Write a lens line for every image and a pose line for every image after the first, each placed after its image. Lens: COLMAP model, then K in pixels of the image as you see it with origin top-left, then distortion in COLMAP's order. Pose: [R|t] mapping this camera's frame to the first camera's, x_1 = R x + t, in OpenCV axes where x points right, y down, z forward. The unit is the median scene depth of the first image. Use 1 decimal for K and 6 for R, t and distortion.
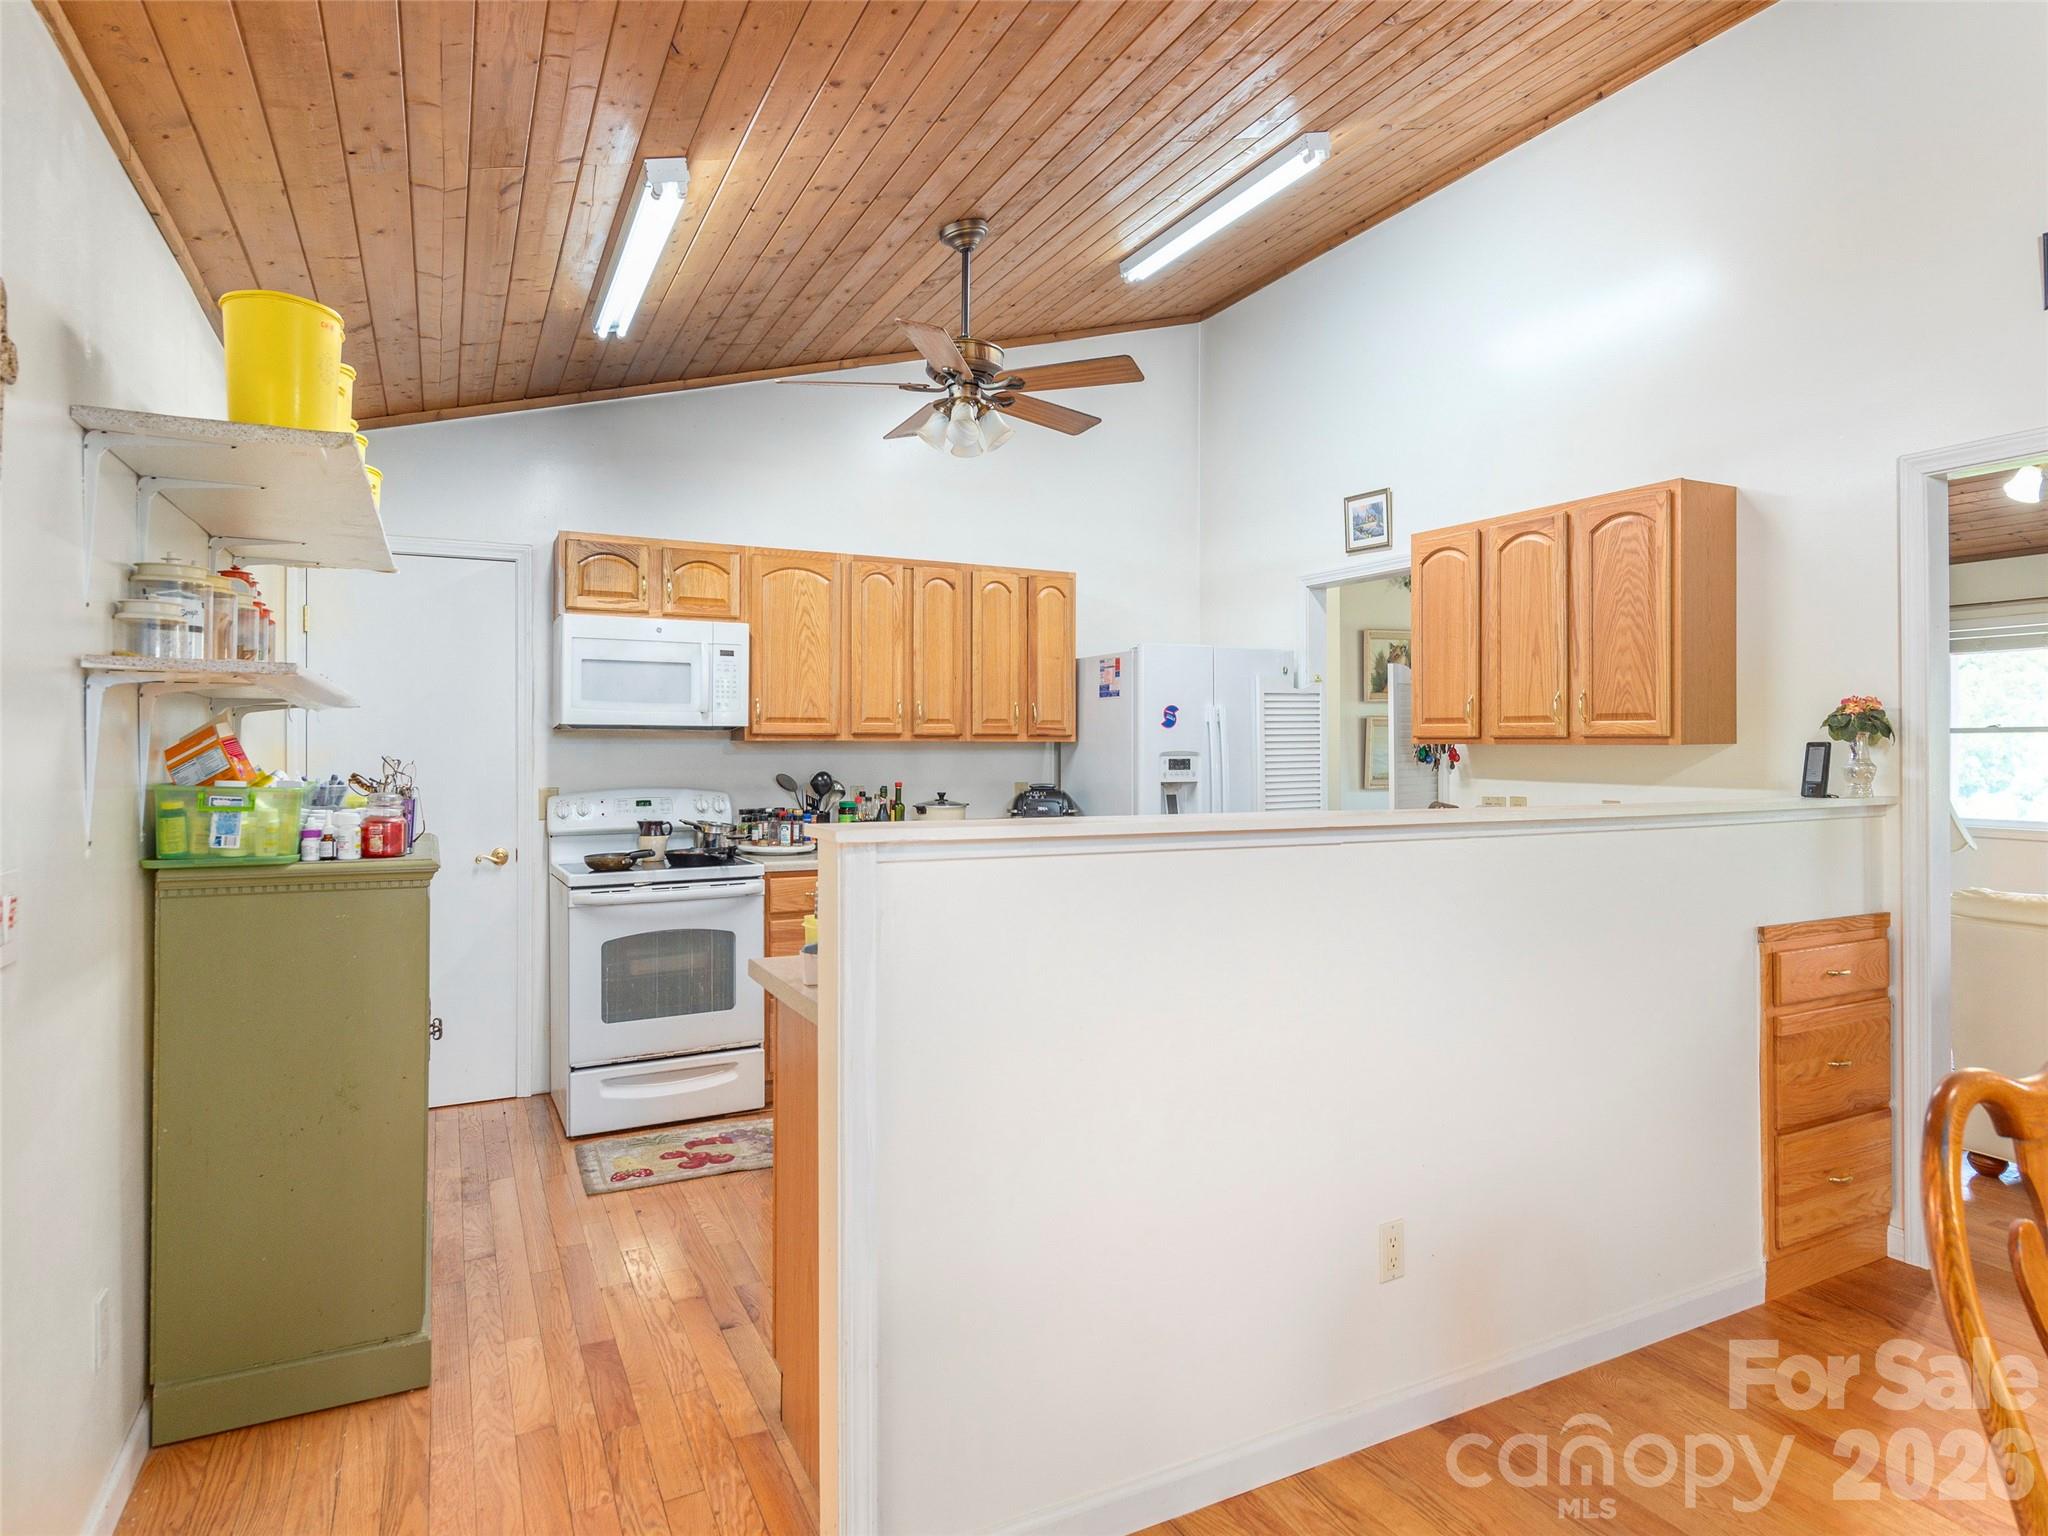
lens RADIAL K [[1121.1, 0, 1011.7], [0, 1121.1, 763.3], [0, 0, 1]] dist [0.004460, 0.000611]
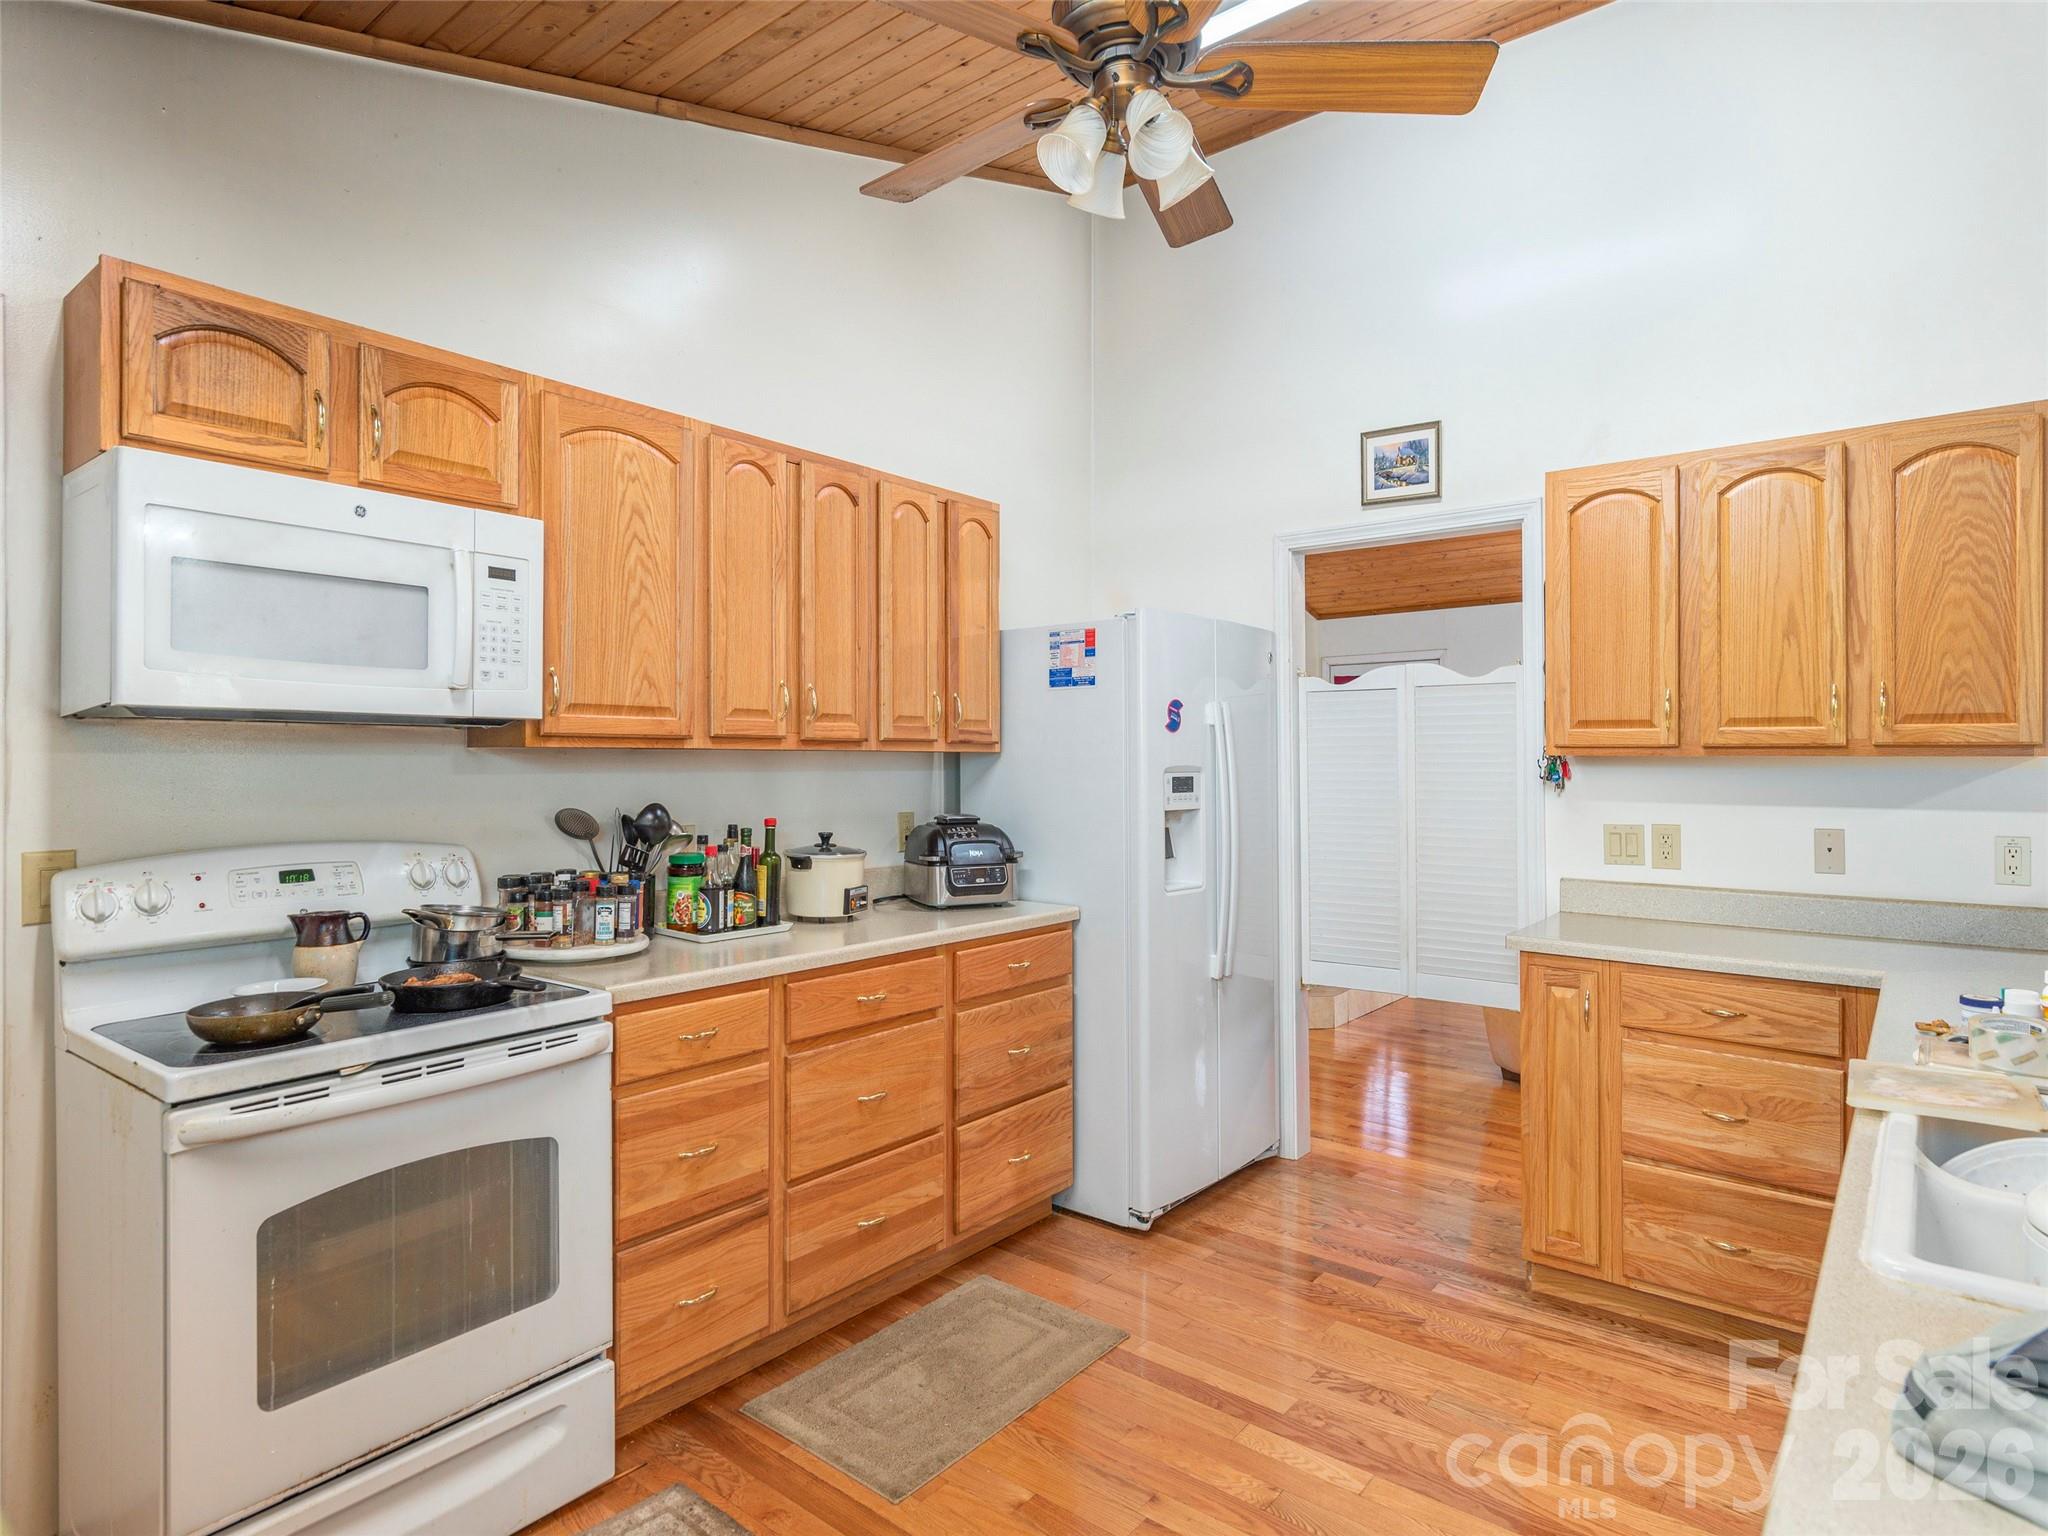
lens RADIAL K [[1121.1, 0, 1035.2], [0, 1121.1, 764.7], [0, 0, 1]] dist [0.004460, 0.000611]
pose [[0.912152, -0.001671, 0.409848, -0.231824], [0.006014, 0.999939, -0.009308, -0.005688], [-0.409808, 0.010955, 0.912106, 0.422178]]
